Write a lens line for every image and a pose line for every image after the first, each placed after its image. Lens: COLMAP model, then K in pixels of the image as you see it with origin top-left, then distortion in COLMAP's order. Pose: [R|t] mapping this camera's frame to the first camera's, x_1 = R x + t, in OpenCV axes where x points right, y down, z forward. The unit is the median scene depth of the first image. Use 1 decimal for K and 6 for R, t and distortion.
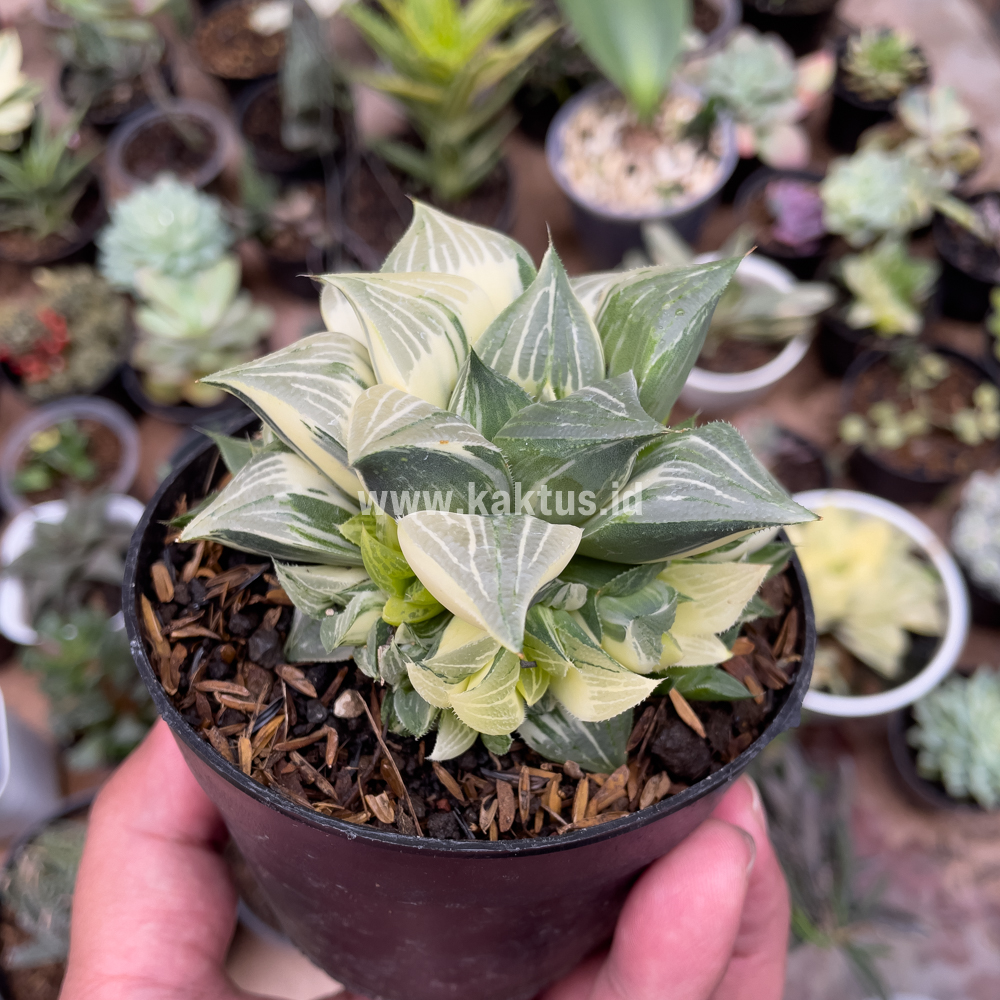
lens RADIAL K [[985.2, 0, 497.8], [0, 985.2, 580.1], [0, 0, 1]] dist [0.074596, -0.011261]
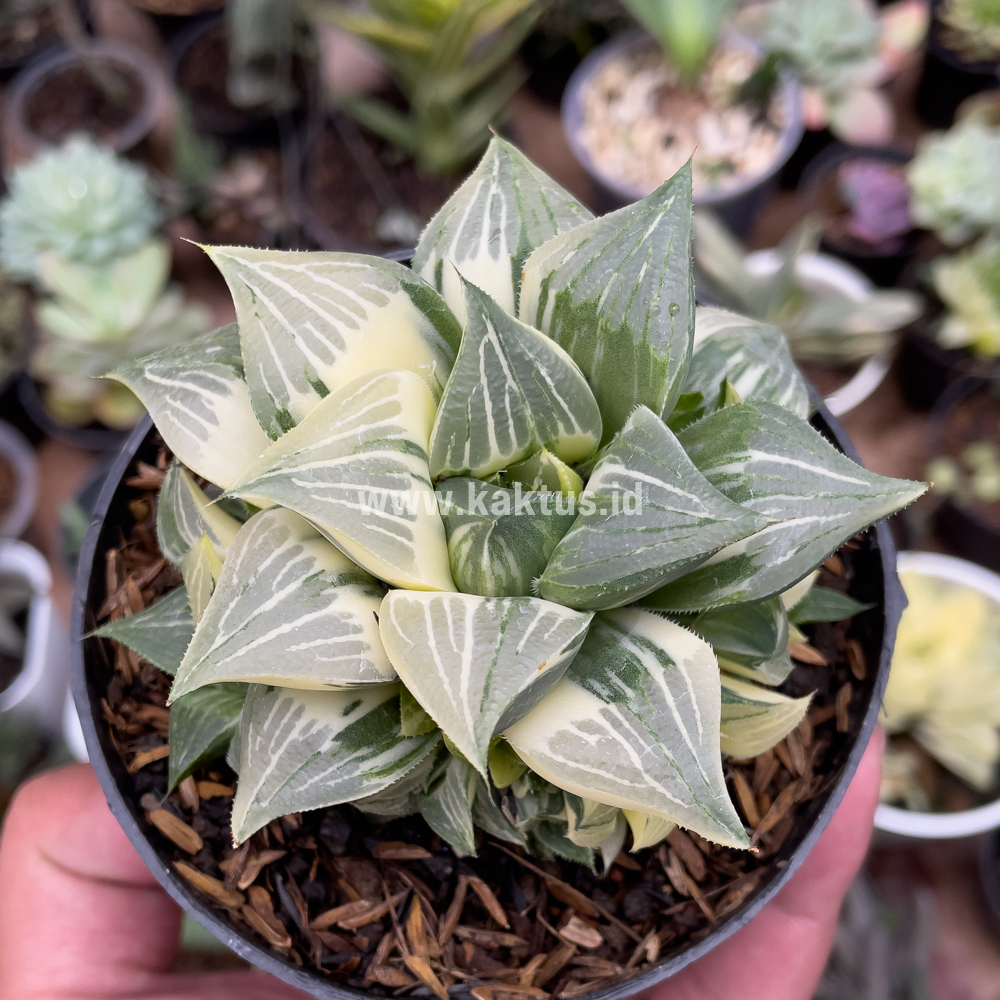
lens RADIAL K [[1222.7, 0, 499.3], [0, 1222.7, 608.9], [0, 0, 1]] dist [0.133472, -0.014972]
pose [[0.854495, -0.512116, 0.087036, -0.127581], [0.423054, 0.783302, 0.455482, -0.559507], [-0.301435, -0.352386, 0.885980, 0.113323]]
